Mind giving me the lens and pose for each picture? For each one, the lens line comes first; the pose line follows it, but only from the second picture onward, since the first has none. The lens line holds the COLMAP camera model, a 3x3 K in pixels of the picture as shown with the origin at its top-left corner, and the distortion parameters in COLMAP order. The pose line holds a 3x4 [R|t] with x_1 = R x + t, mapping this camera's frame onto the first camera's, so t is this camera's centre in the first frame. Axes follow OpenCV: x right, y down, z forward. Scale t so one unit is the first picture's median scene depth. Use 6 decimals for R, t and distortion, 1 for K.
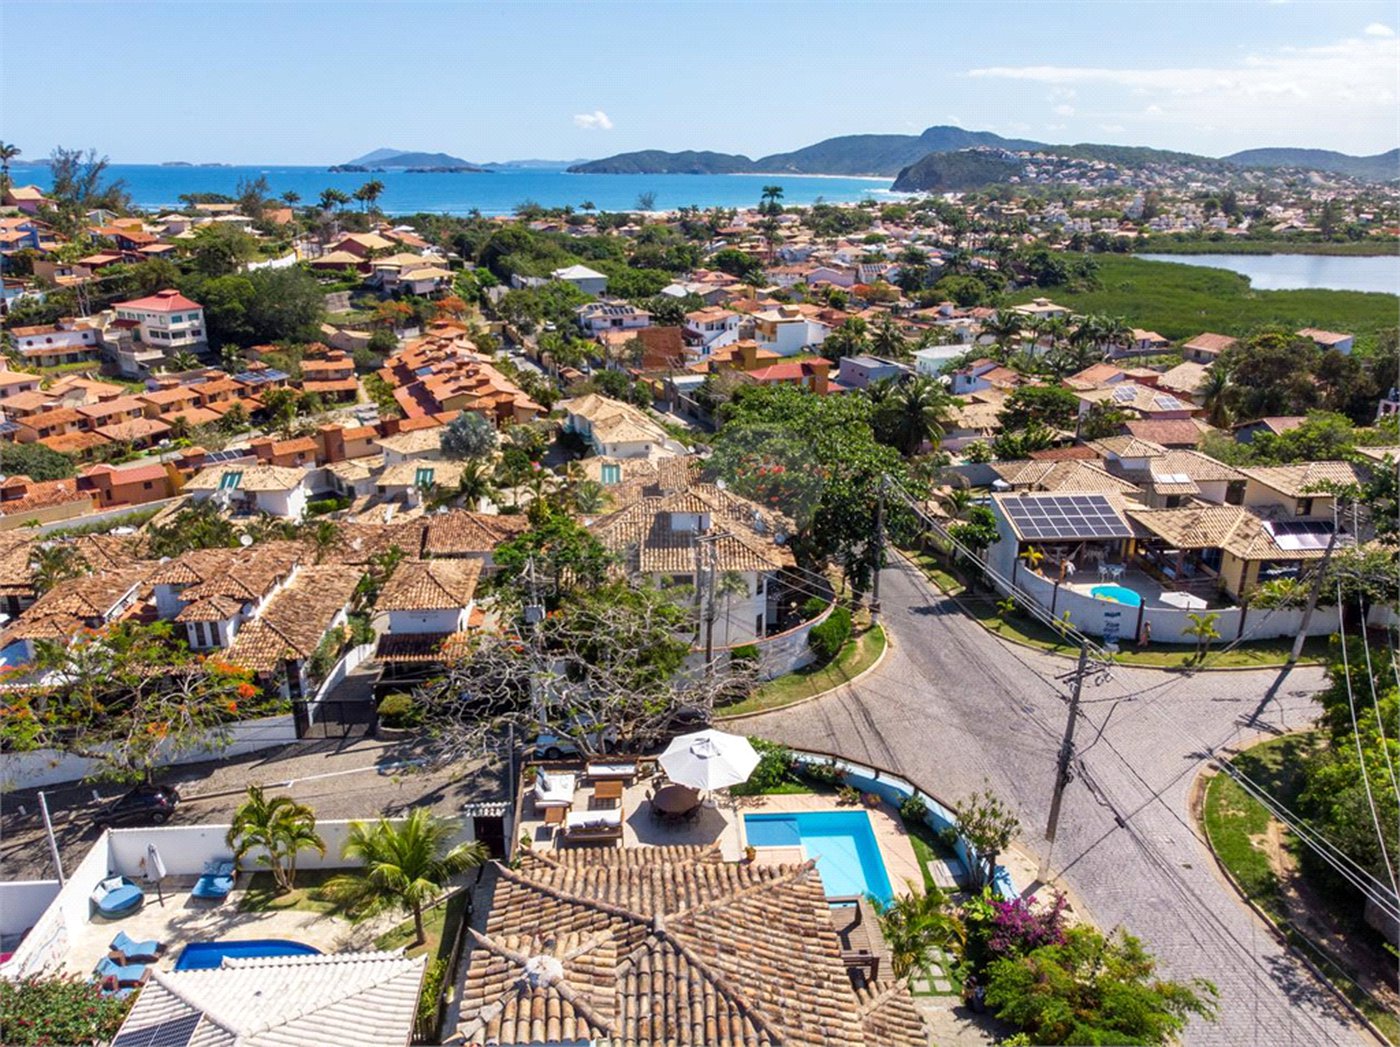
lens RADIAL K [[1057.4, 0, 700.0], [0, 1057.4, 512.0], [0, 0, 1]] dist [0.009329, -0.012582]
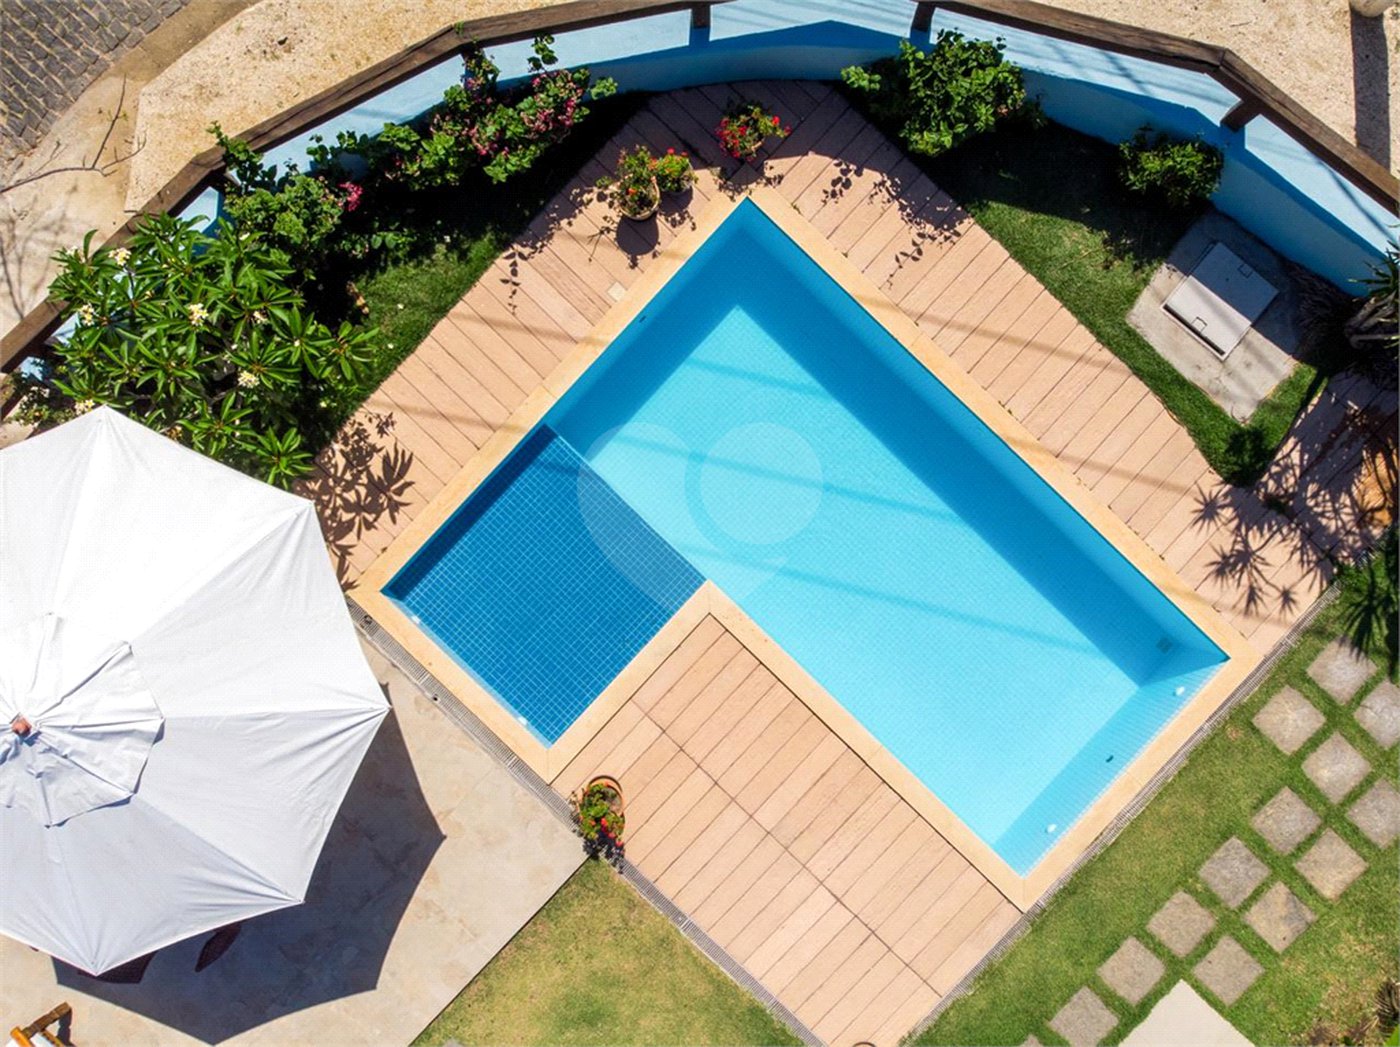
lens RADIAL K [[1057.4, 0, 705.5], [0, 1057.4, 523.3], [0, 0, 1]] dist [0.009329, -0.012582]
pose [[0.721803, -0.692095, -0.002275, 0.059386], [0.235635, 0.242657, 0.941060, 0.046475], [-0.650751, -0.679796, 0.338232, 0.510630]]
